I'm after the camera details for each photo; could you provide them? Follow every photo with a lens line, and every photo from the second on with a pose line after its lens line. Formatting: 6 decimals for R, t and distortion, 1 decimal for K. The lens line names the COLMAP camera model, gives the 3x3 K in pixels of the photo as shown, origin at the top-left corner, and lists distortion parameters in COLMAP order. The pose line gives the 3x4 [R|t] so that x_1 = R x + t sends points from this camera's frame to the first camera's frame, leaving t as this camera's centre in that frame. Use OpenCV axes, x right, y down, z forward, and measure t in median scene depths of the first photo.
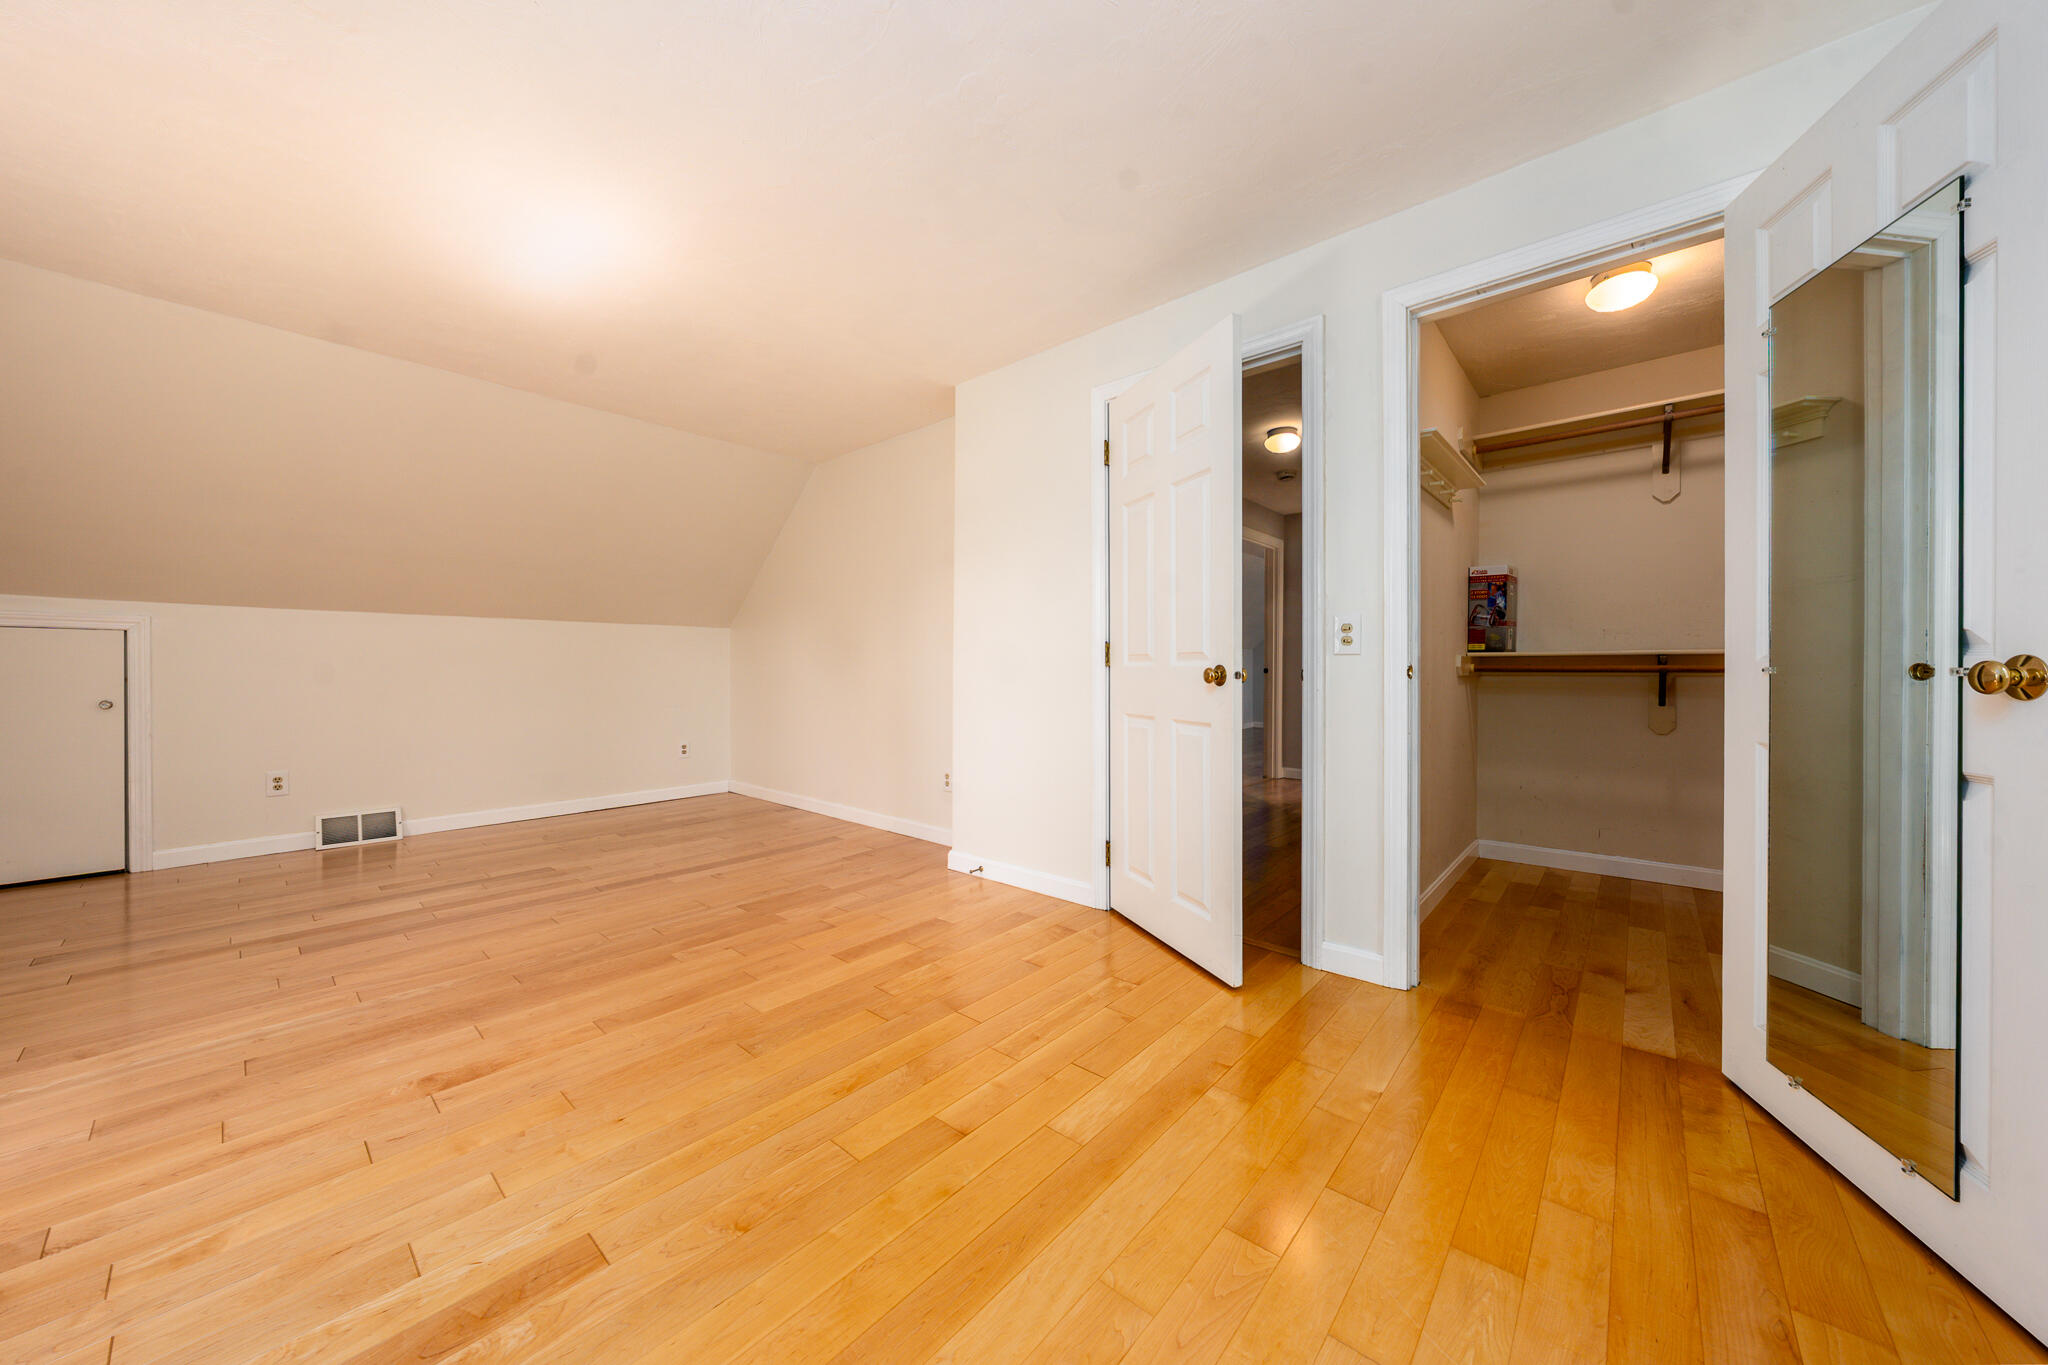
lens RADIAL K [[712.8, 0, 1028.5], [0, 712.8, 674.0], [0, 0, 1]] dist [-0.006628, -0.000129]
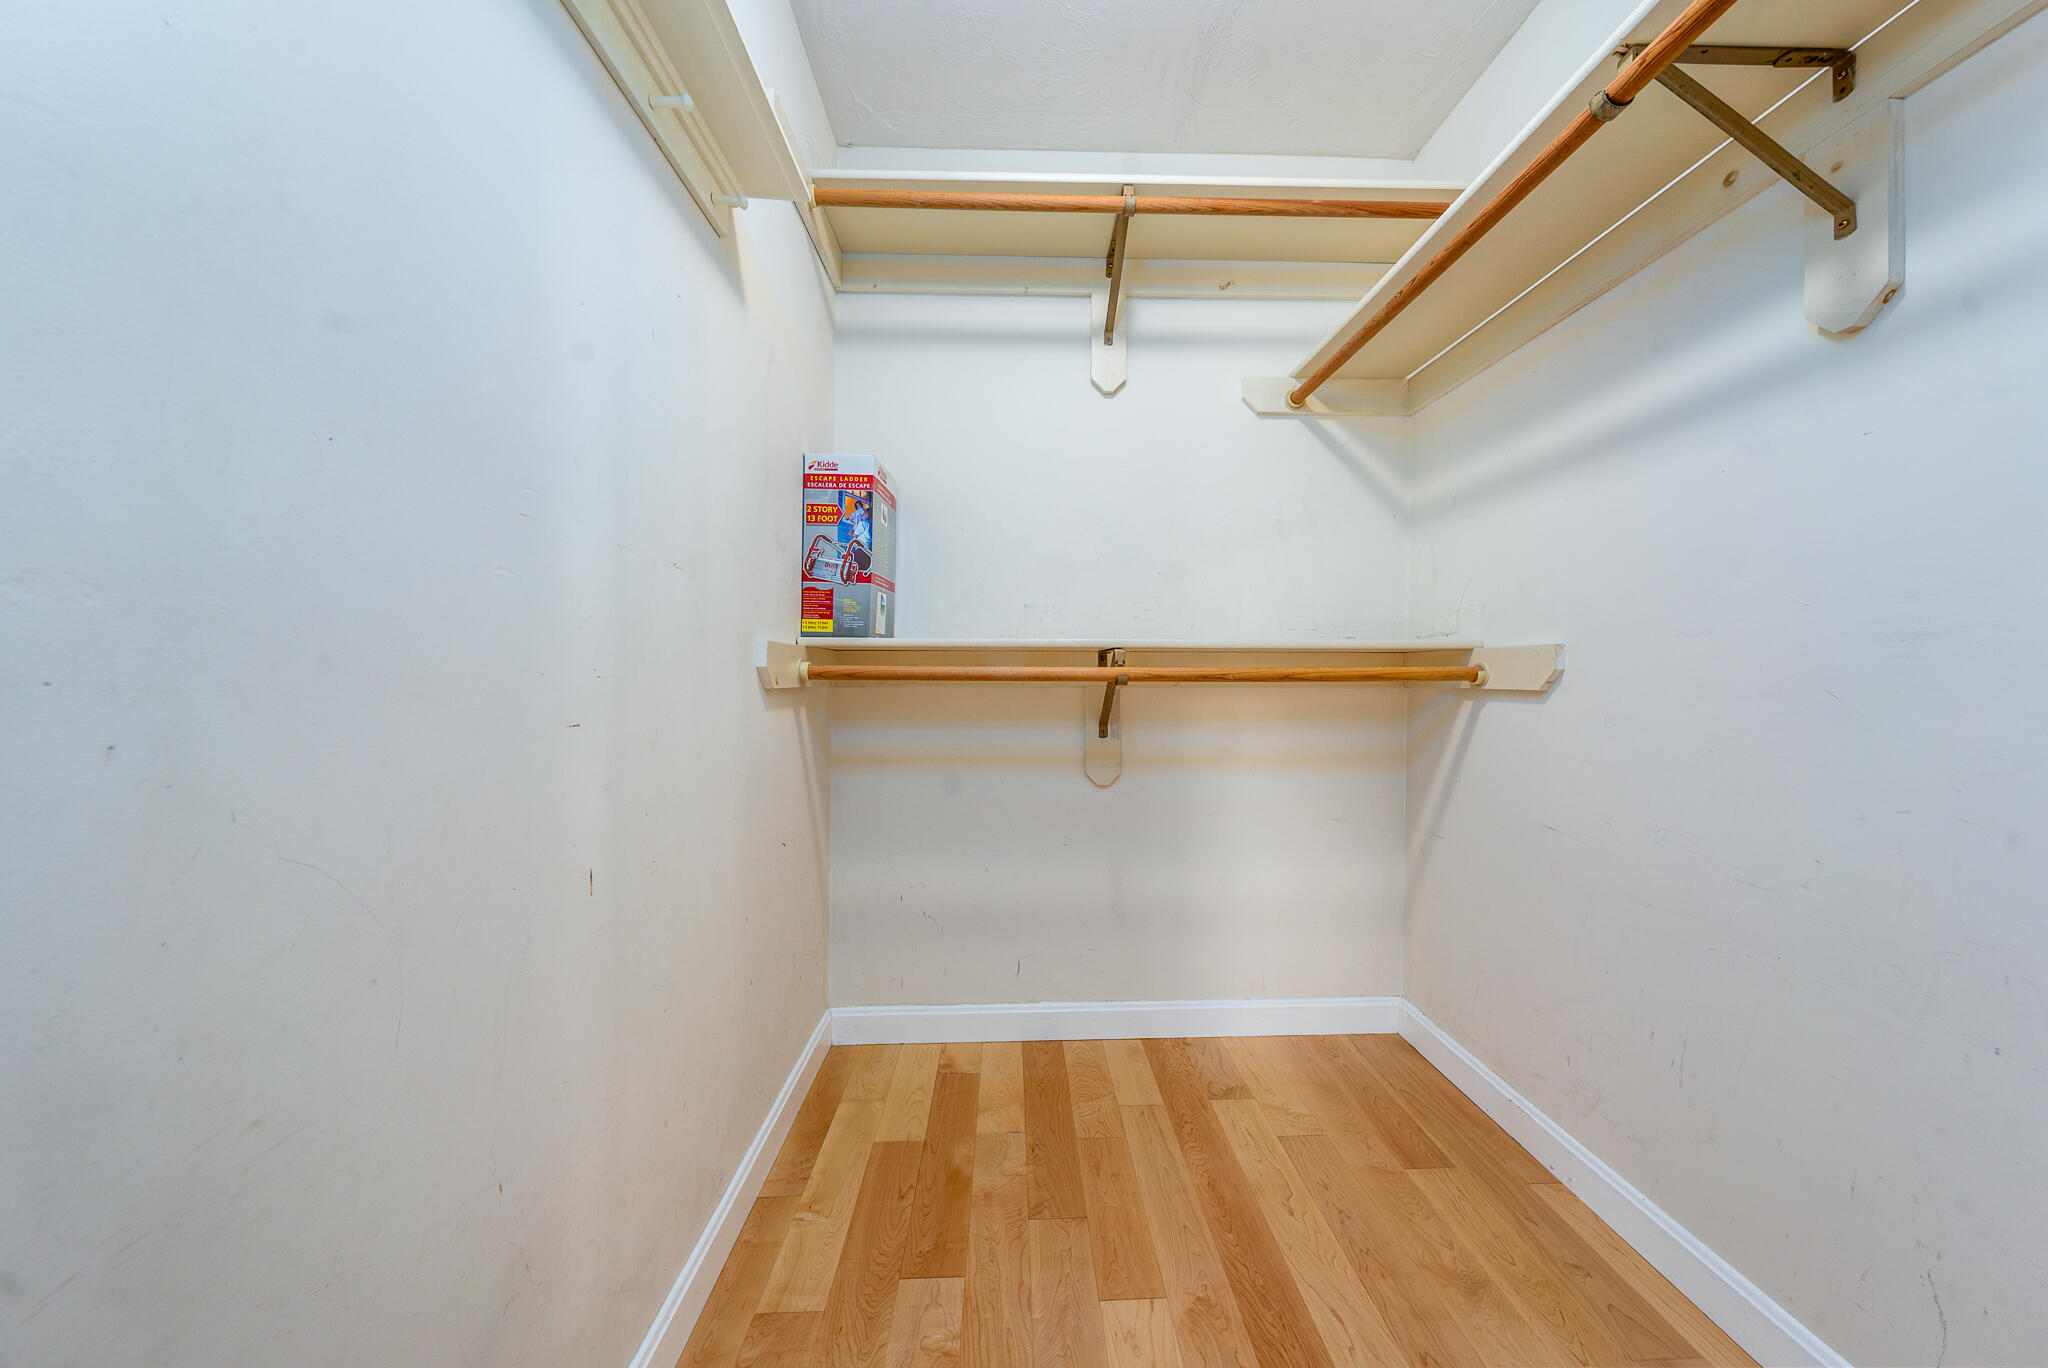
lens RADIAL K [[712.8, 0, 1028.0], [0, 712.8, 679.2], [0, 0, 1]] dist [-0.006628, -0.000129]
pose [[0.740428, 0.000671, 0.672136, 0.426408], [-0.004007, 0.999986, 0.003416, -0.005427], [-0.672124, -0.005222, 0.740420, 0.572144]]
